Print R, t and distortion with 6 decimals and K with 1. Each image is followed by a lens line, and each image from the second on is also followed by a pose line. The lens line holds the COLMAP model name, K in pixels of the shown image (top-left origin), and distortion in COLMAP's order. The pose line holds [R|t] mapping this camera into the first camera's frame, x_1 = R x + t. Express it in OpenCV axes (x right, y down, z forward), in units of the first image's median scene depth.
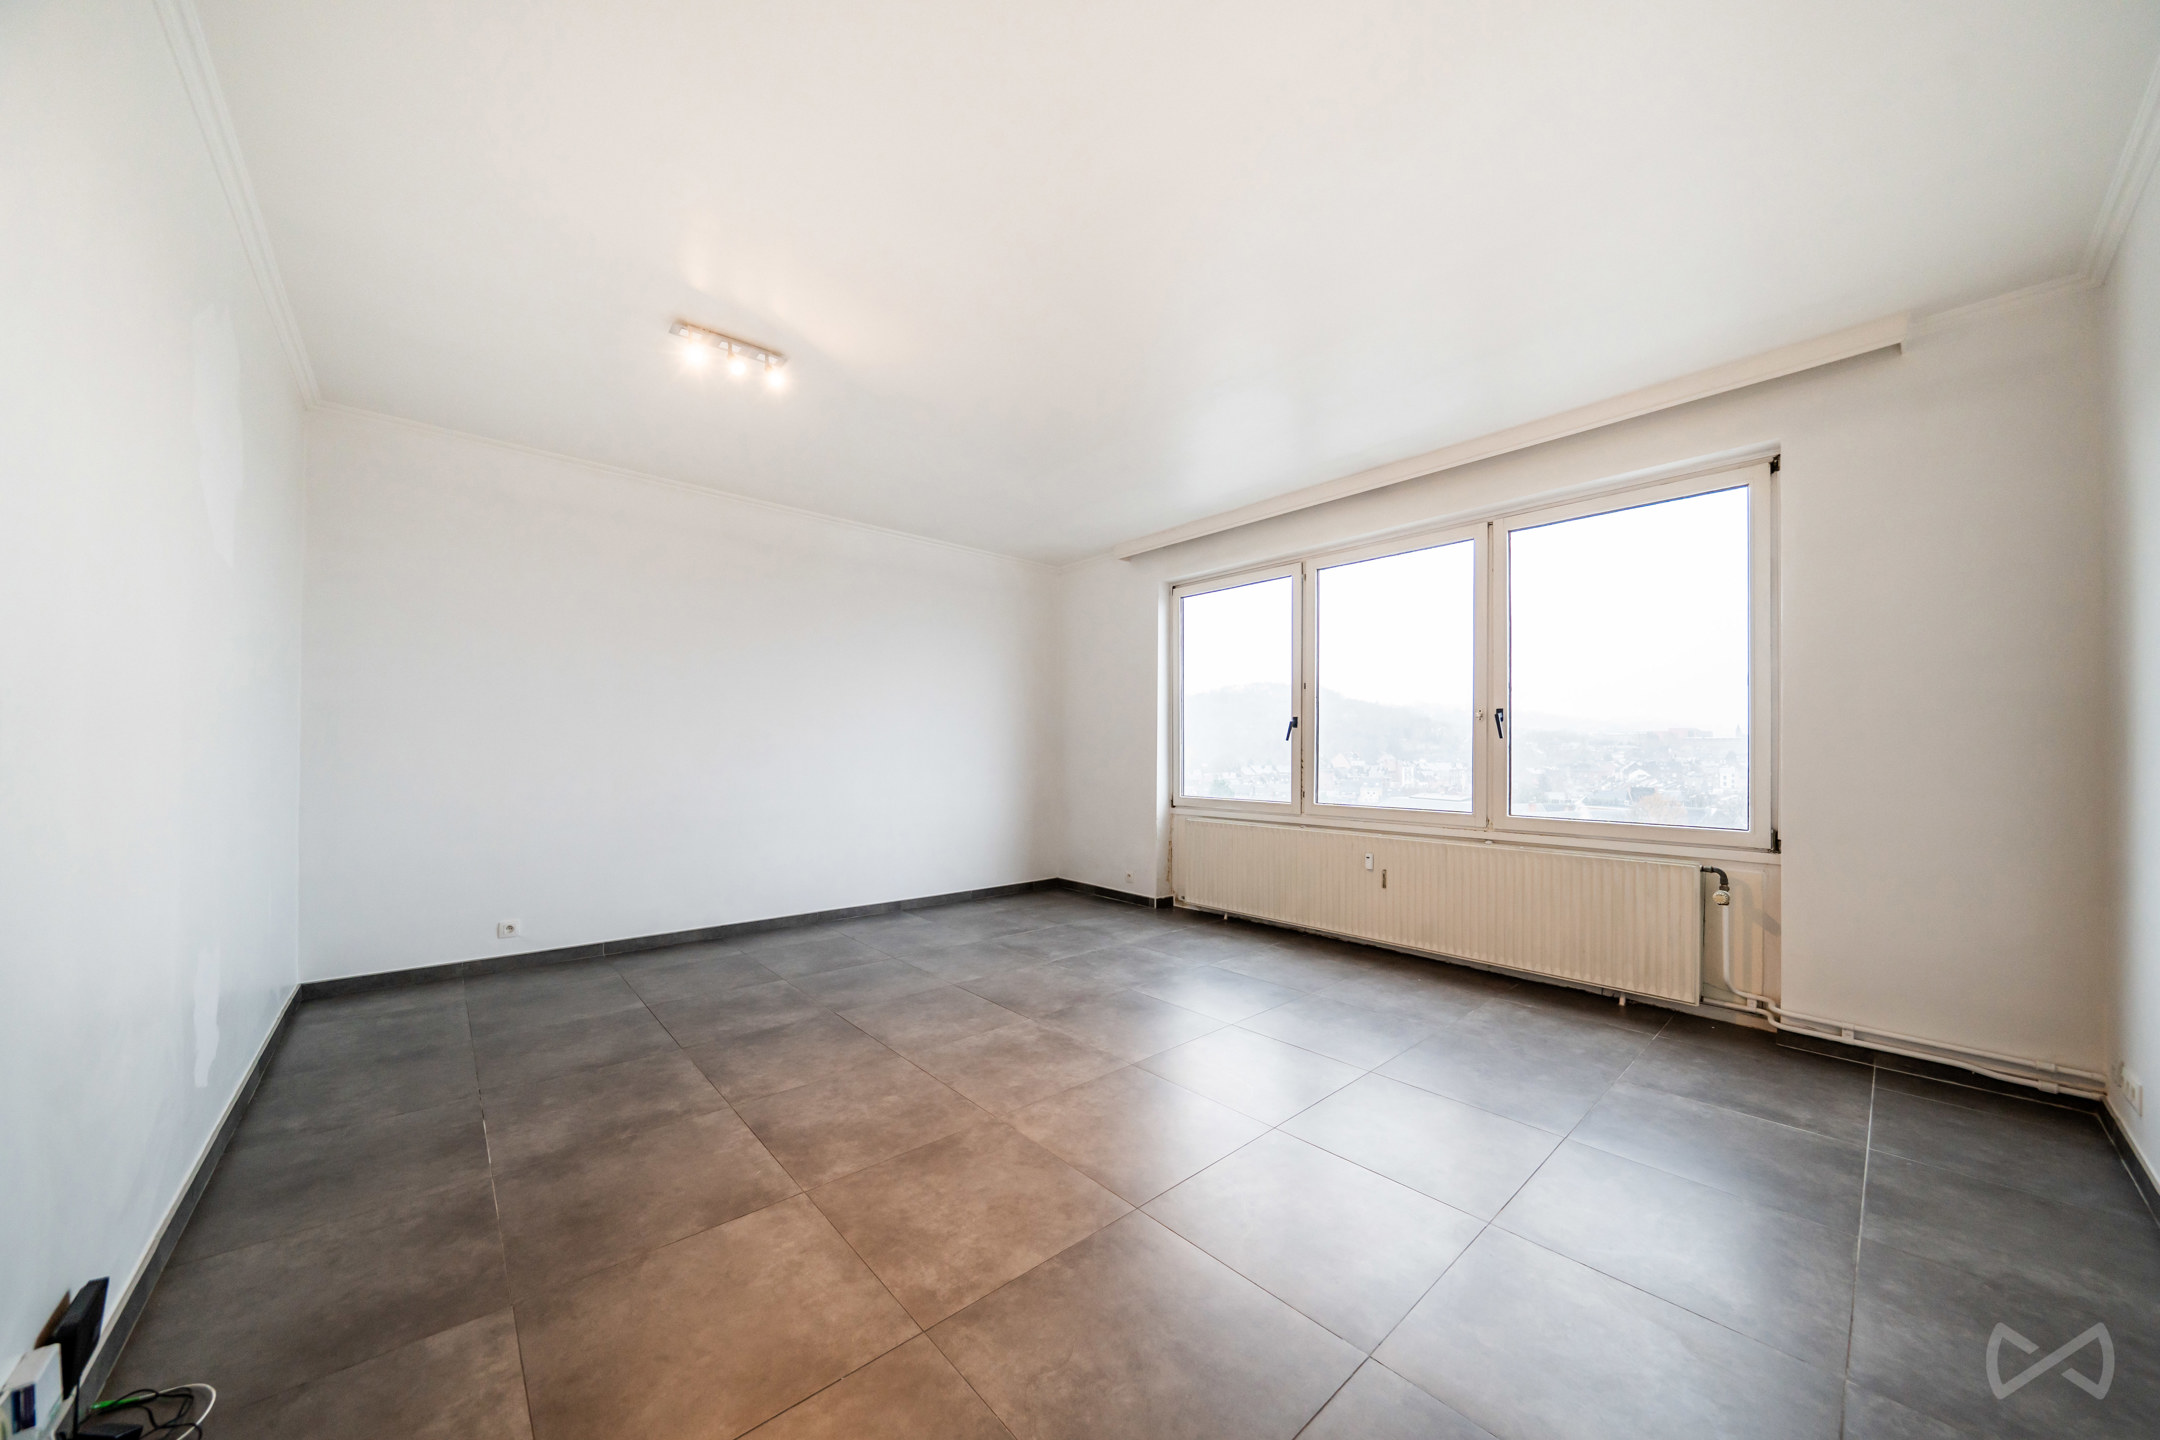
lens RADIAL K [[747.6, 0, 1083.7], [0, 747.6, 738.2], [0, 0, 1]] dist [-0.006531, 0.000090]
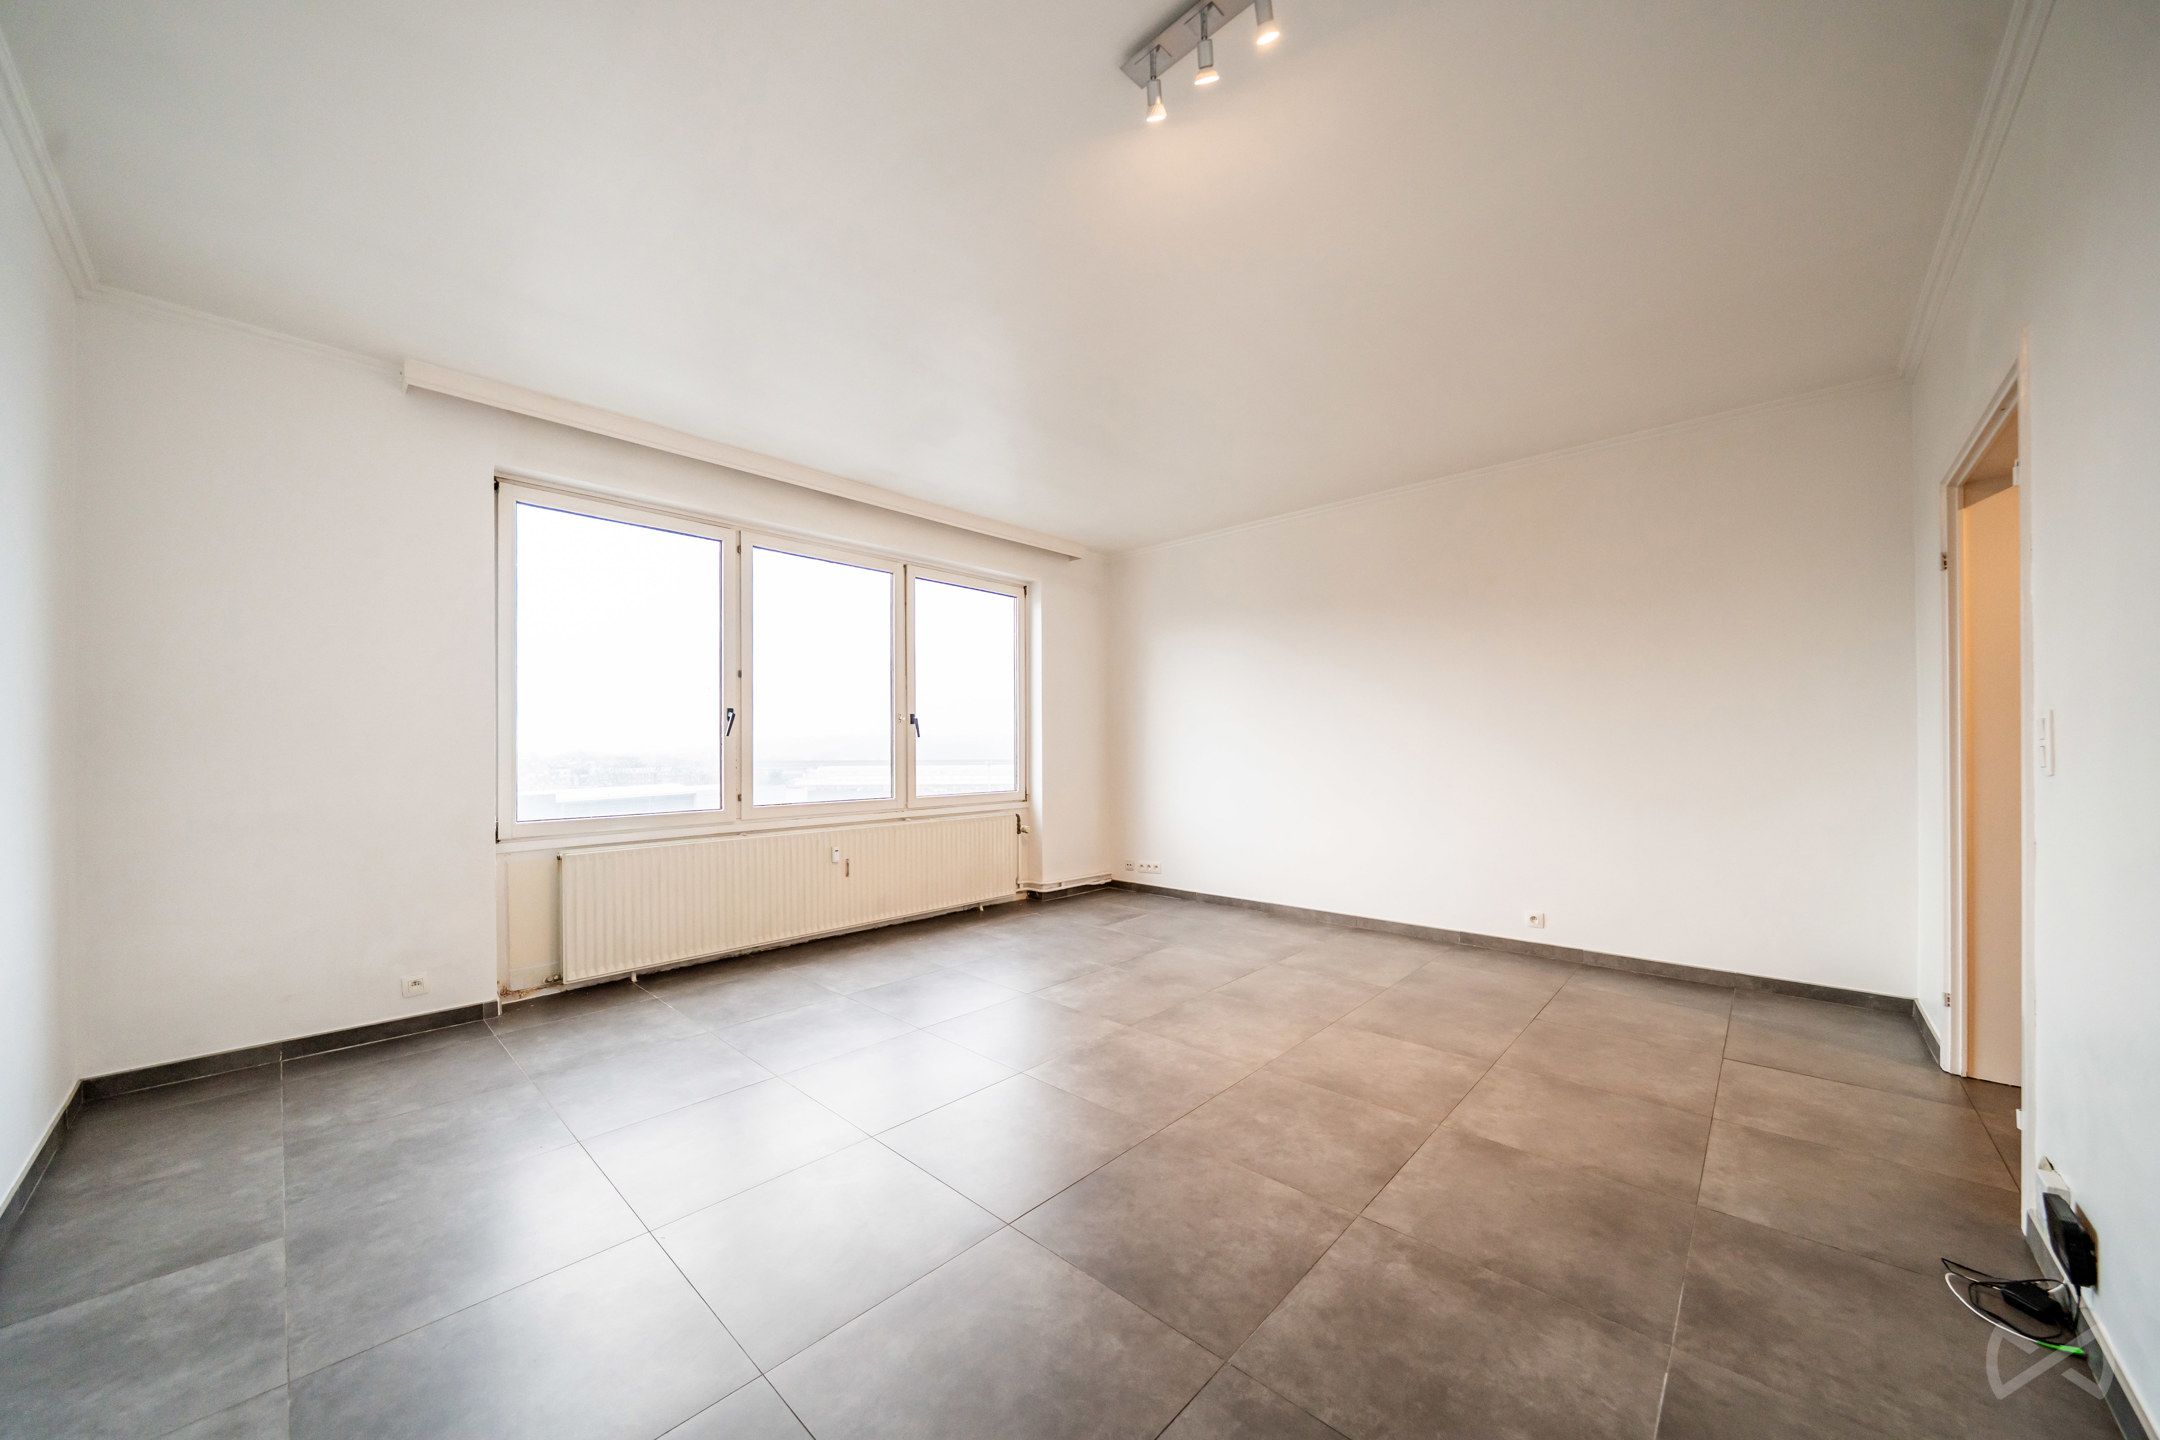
lens RADIAL K [[747.6, 0, 1073.2], [0, 747.6, 739.0], [0, 0, 1]] dist [-0.006531, 0.000090]
pose [[-0.090061, 0.005872, 0.995919, -1.122041], [-0.013788, 0.999879, -0.007142, 0.012709], [-0.995841, -0.014375, -0.089969, 1.266203]]
